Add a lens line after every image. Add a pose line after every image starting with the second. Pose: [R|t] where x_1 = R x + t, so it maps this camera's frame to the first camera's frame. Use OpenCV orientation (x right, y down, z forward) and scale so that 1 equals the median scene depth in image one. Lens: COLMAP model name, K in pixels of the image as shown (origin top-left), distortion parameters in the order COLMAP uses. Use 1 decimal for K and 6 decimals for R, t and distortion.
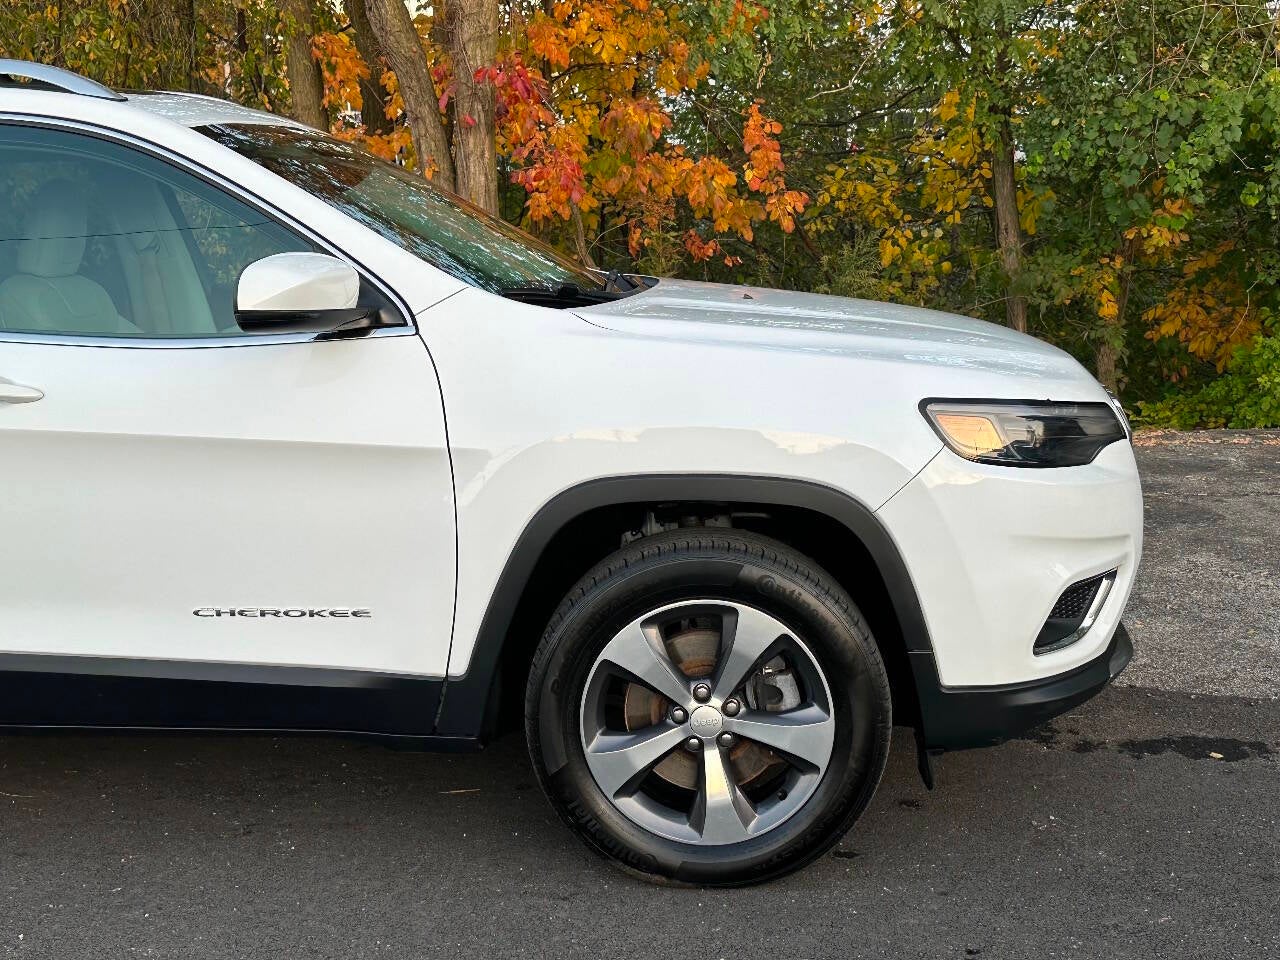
lens RADIAL K [[1531.0, 0, 643.2], [0, 1531.0, 482.9], [0, 0, 1]] dist [0.223460, -0.497224]
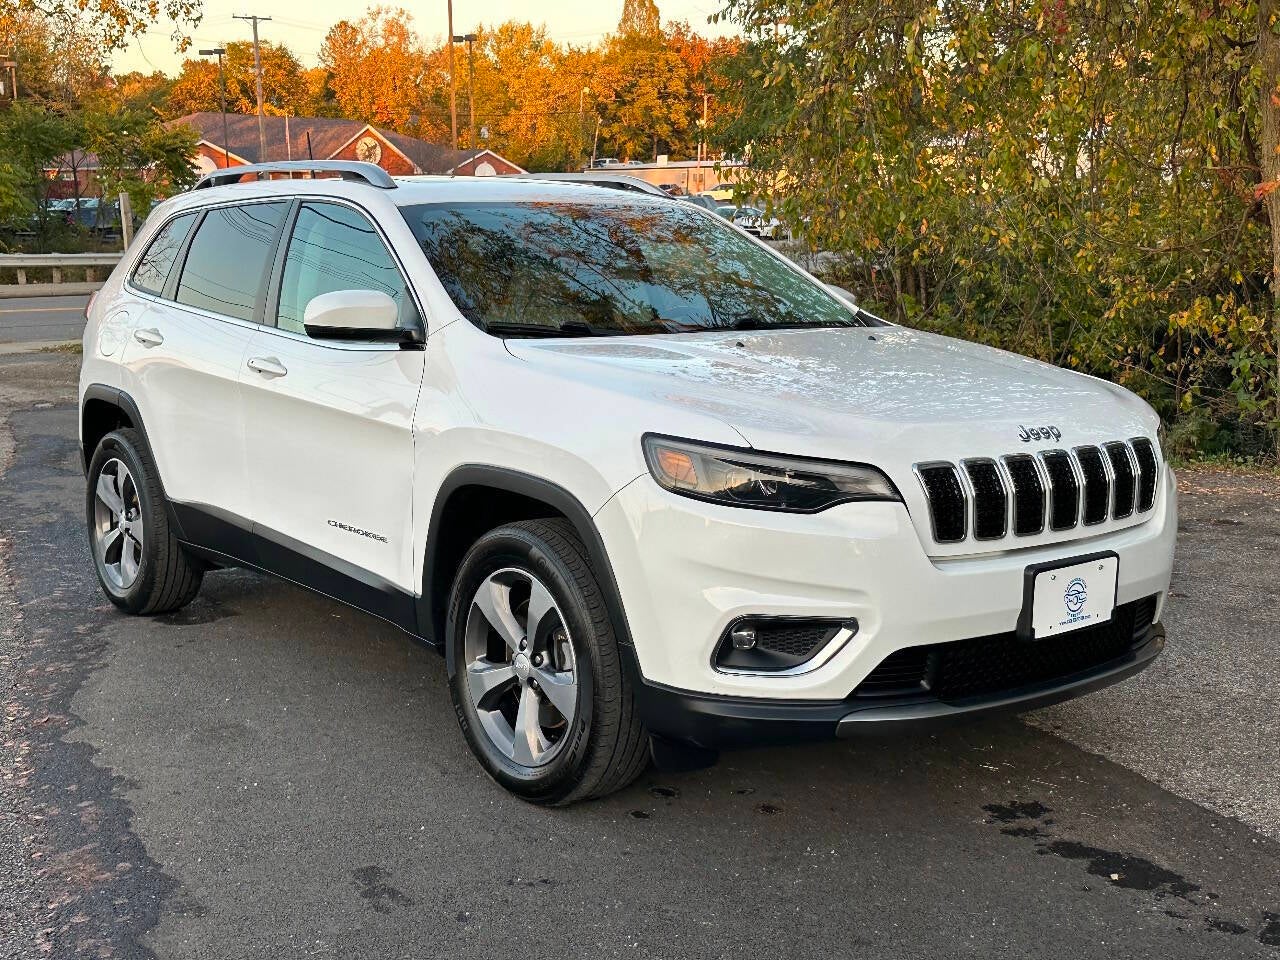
lens RADIAL K [[1531.0, 0, 643.2], [0, 1531.0, 482.9], [0, 0, 1]] dist [0.223460, -0.497224]
pose [[0.666731, 0.131199, -0.733660, 1.023337], [-0.150850, 0.987765, 0.039552, -0.060675], [0.729872, 0.084302, 0.678365, 0.194179]]
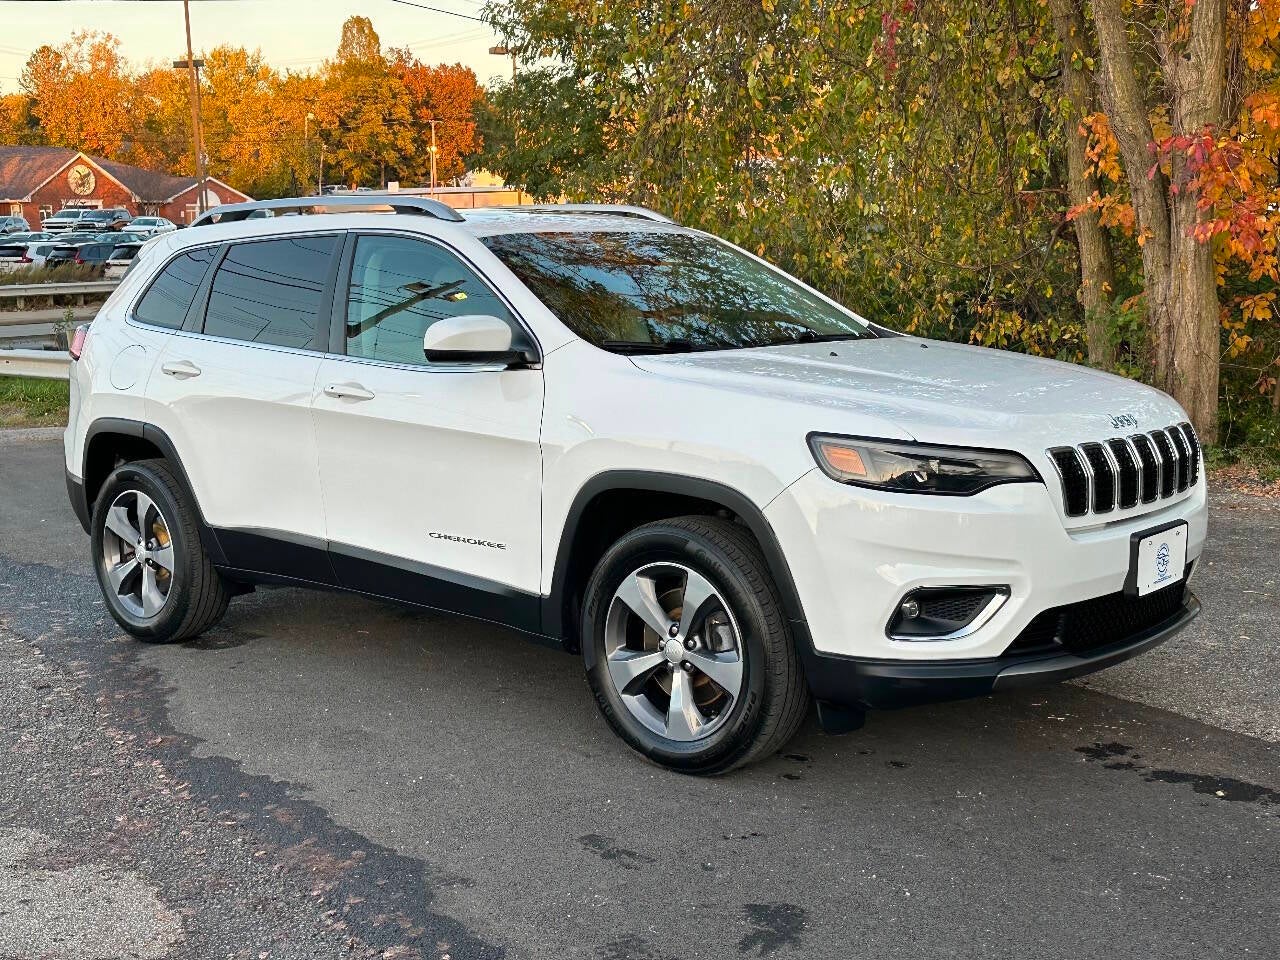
lens RADIAL K [[1530.4, 0, 640.6], [0, 1530.4, 479.5], [0, 0, 1]] dist [0.227115, -0.534291]
pose [[0.785959, 0.086020, -0.612266, 0.862162], [-0.109218, 0.994018, -0.000548, 0.003450], [0.608556, 0.067301, 0.790652, -0.139238]]
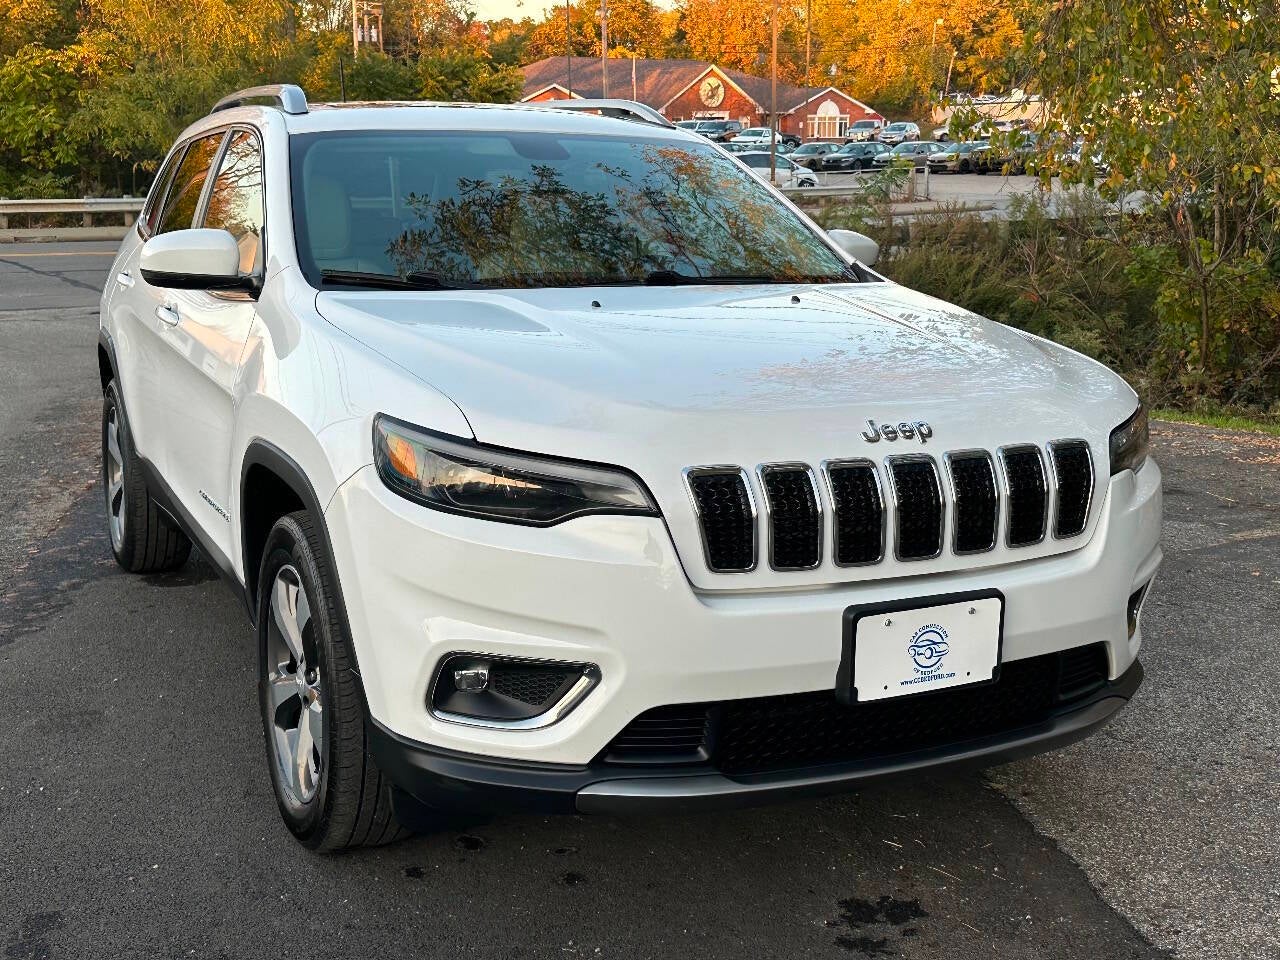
lens RADIAL K [[1531.0, 0, 643.2], [0, 1531.0, 482.9], [0, 0, 1]] dist [0.223460, -0.497224]
pose [[0.484408, 0.184879, -0.855084, 1.054134], [-0.175572, 0.978074, 0.112009, -0.143705], [0.857043, 0.095870, 0.506246, 0.643638]]
